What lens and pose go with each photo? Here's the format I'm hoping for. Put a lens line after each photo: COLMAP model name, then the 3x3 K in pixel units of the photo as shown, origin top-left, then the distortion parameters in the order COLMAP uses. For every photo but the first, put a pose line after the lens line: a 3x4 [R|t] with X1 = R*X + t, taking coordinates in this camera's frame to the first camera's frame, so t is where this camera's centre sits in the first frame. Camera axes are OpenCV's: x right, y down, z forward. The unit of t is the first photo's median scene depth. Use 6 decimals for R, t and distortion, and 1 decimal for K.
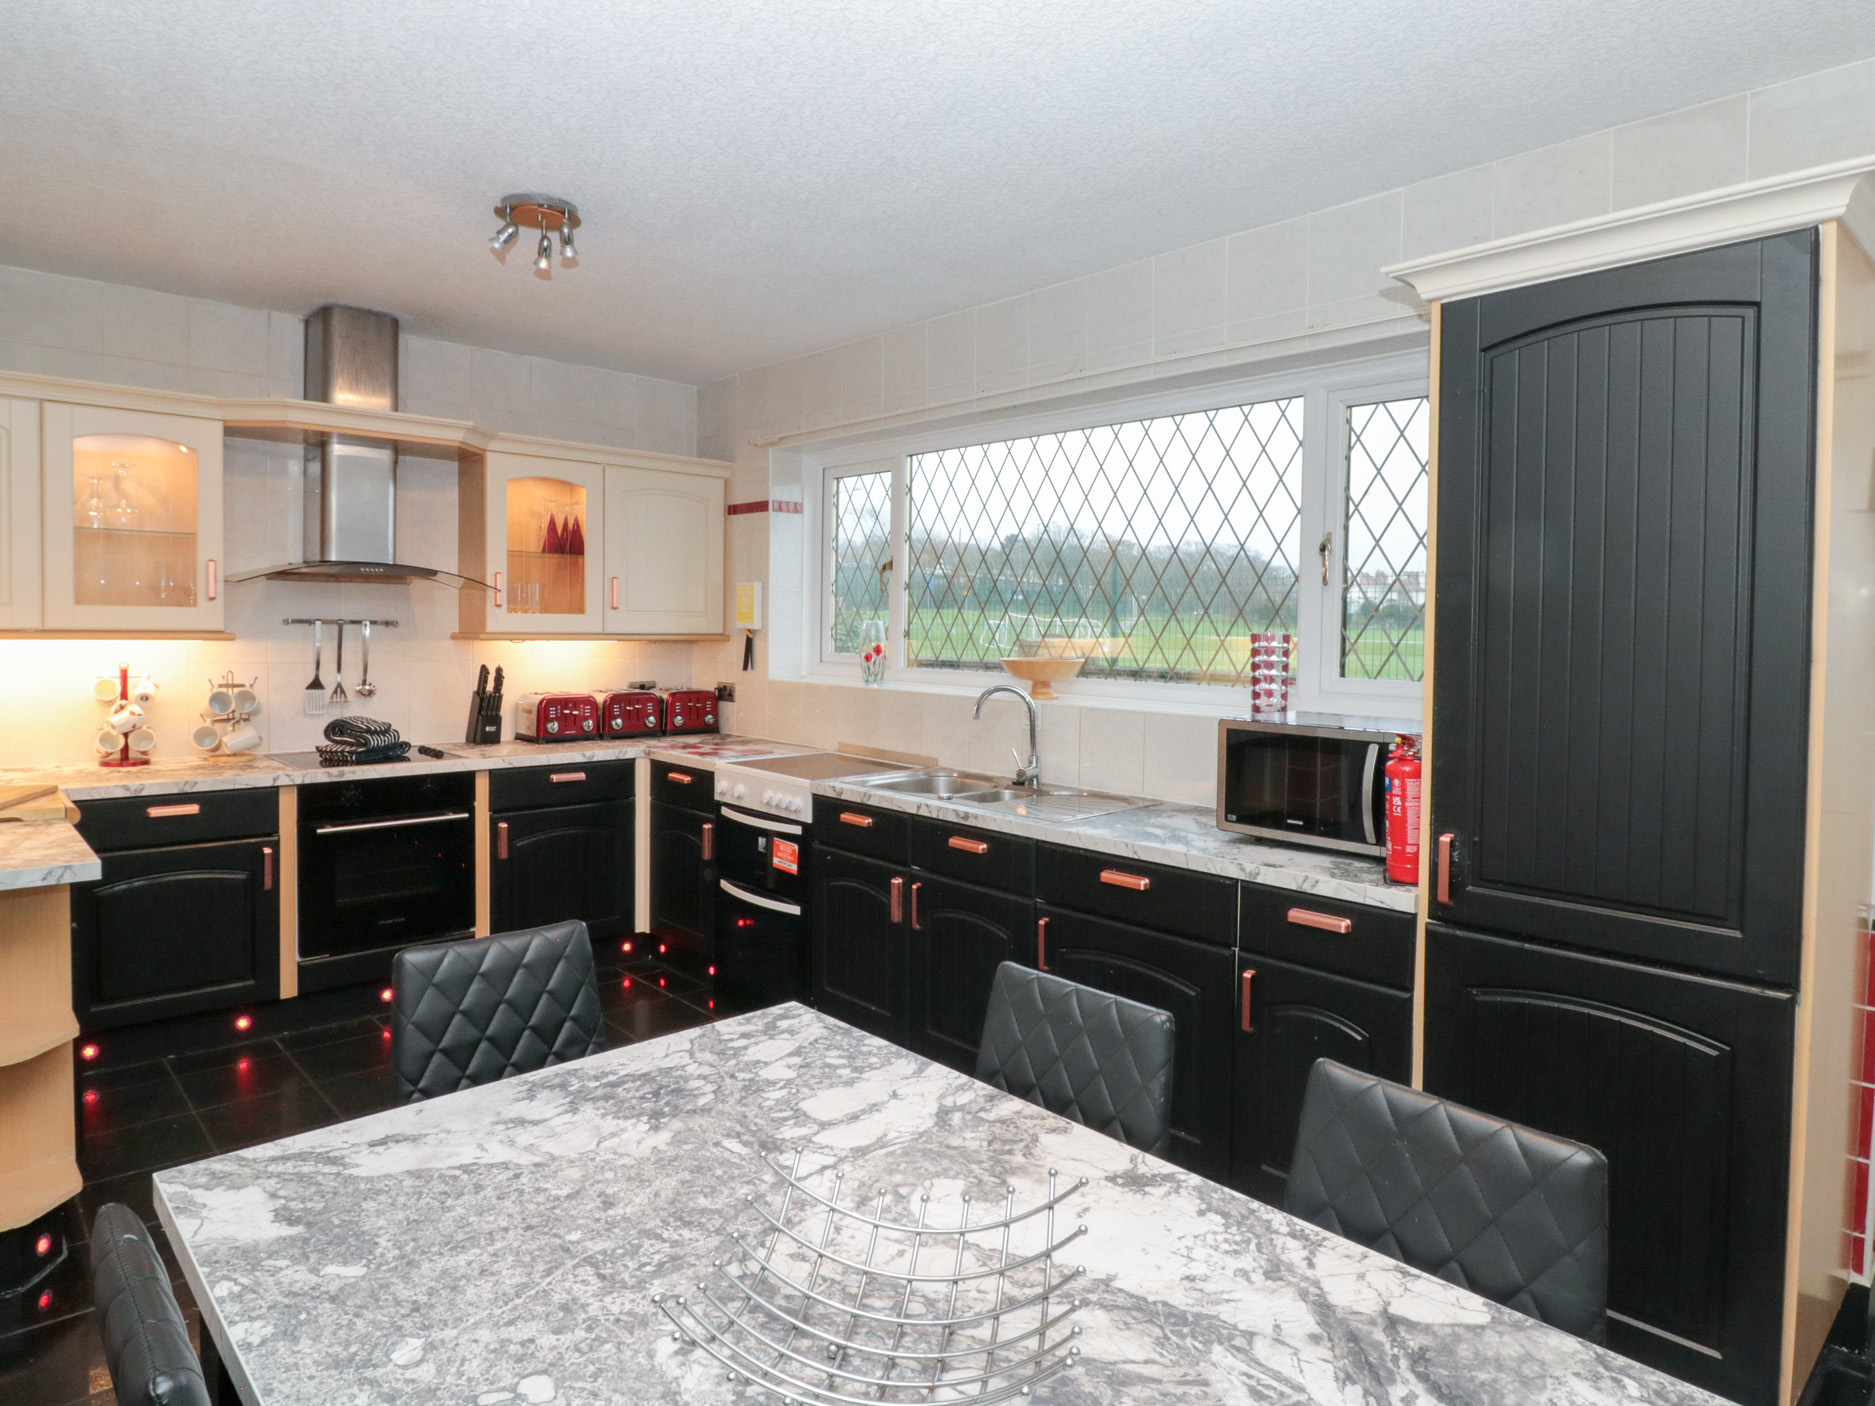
lens RADIAL K [[1109.3, 0, 946.9], [0, 1109.3, 631.7], [0, 0, 1]] dist [0.001871, -0.002755]
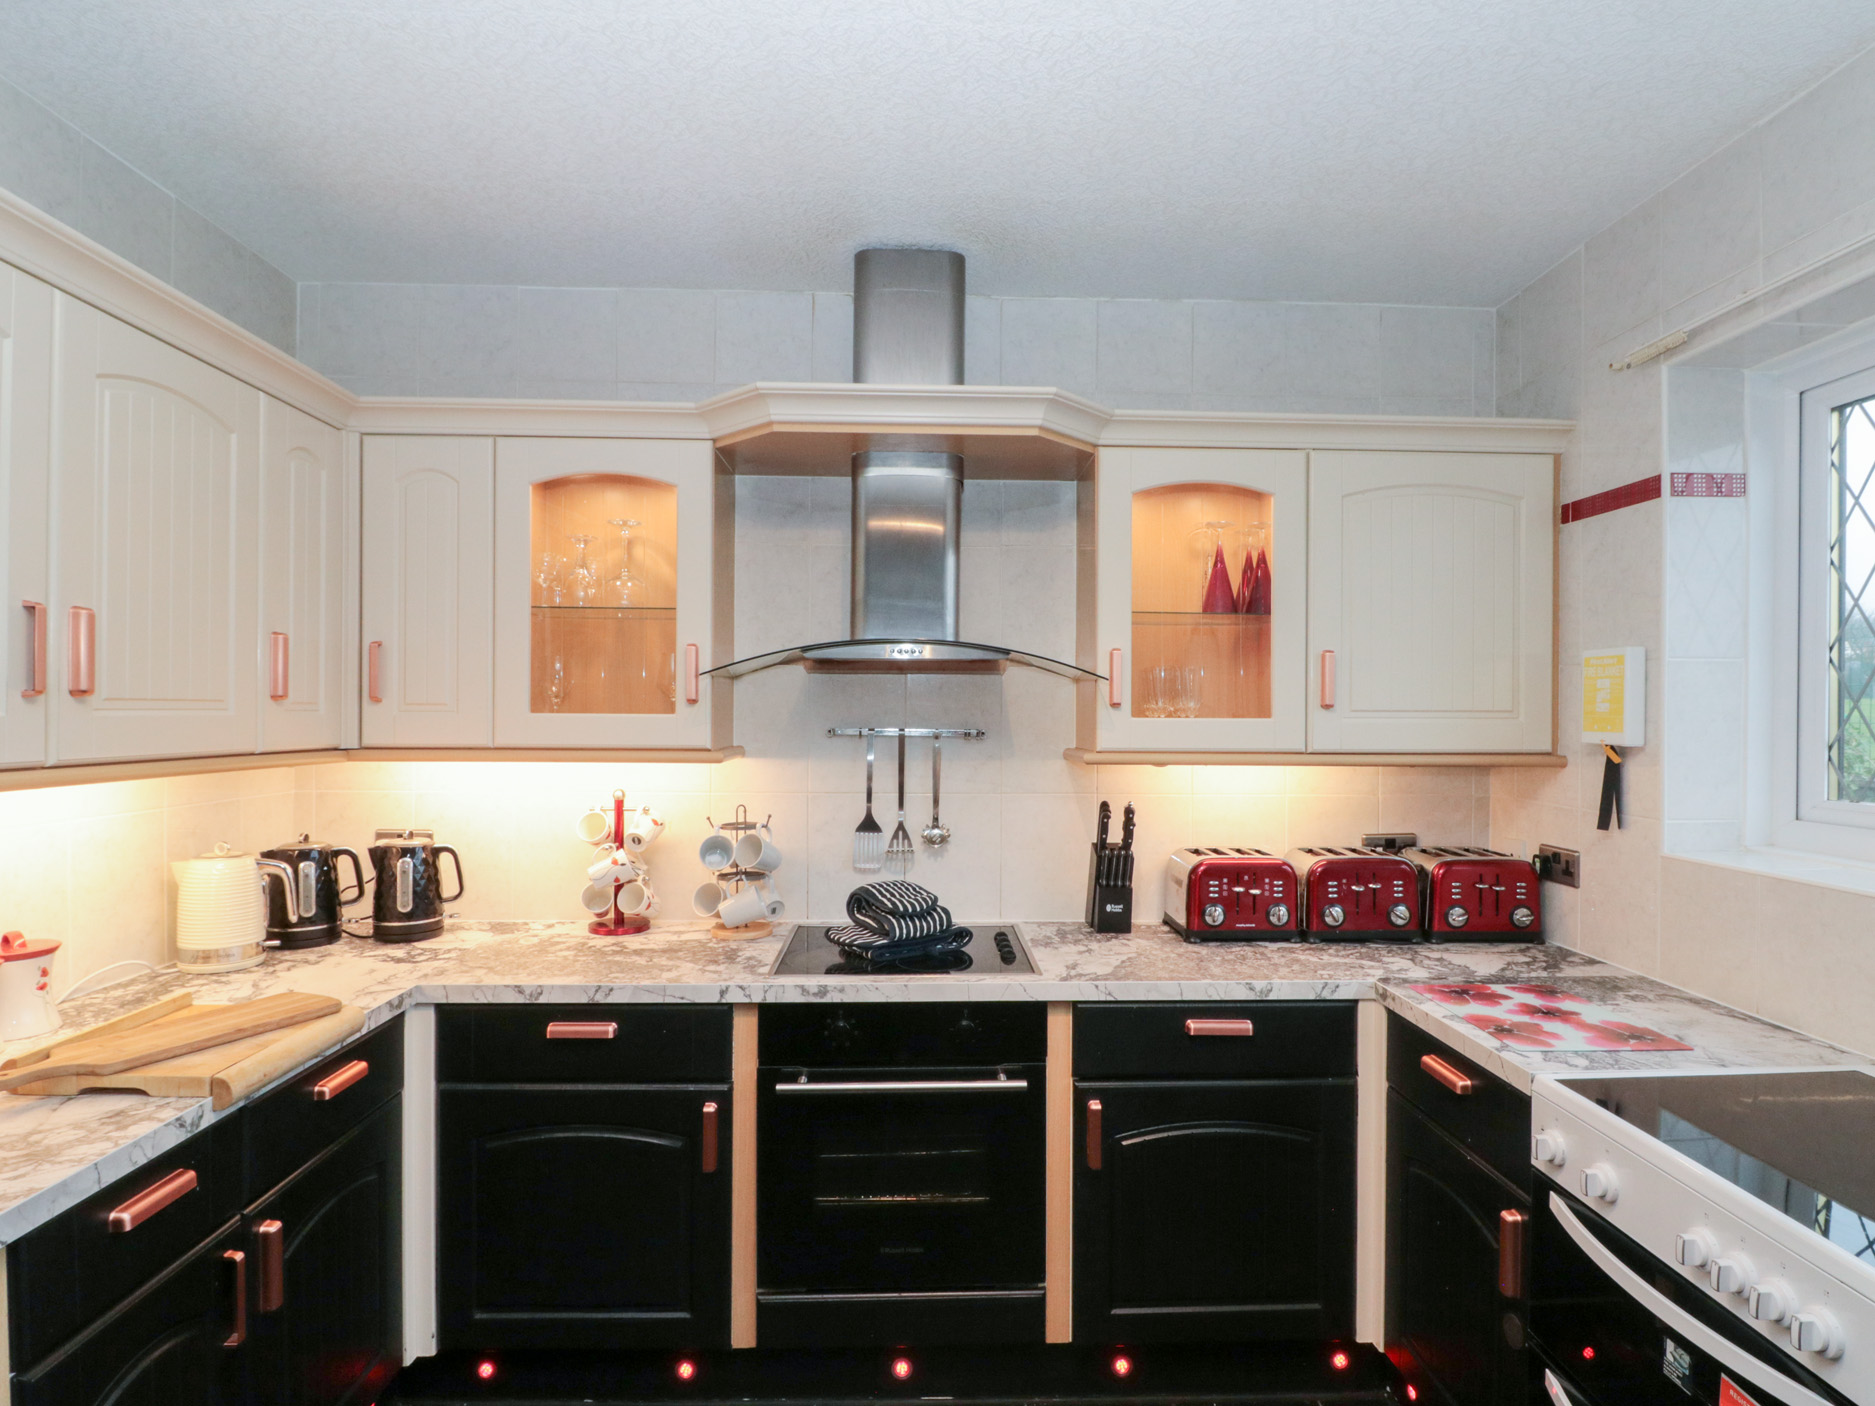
lens RADIAL K [[1020.6, 0, 940.2], [0, 1020.6, 716.6], [0, 0, 1]] dist [-0.000192, -0.002480]
pose [[0.739882, -0.007079, -0.672699, -0.107927], [-0.000736, 0.999936, -0.011332, -0.010930], [0.672736, 0.008879, 0.739829, 0.531570]]
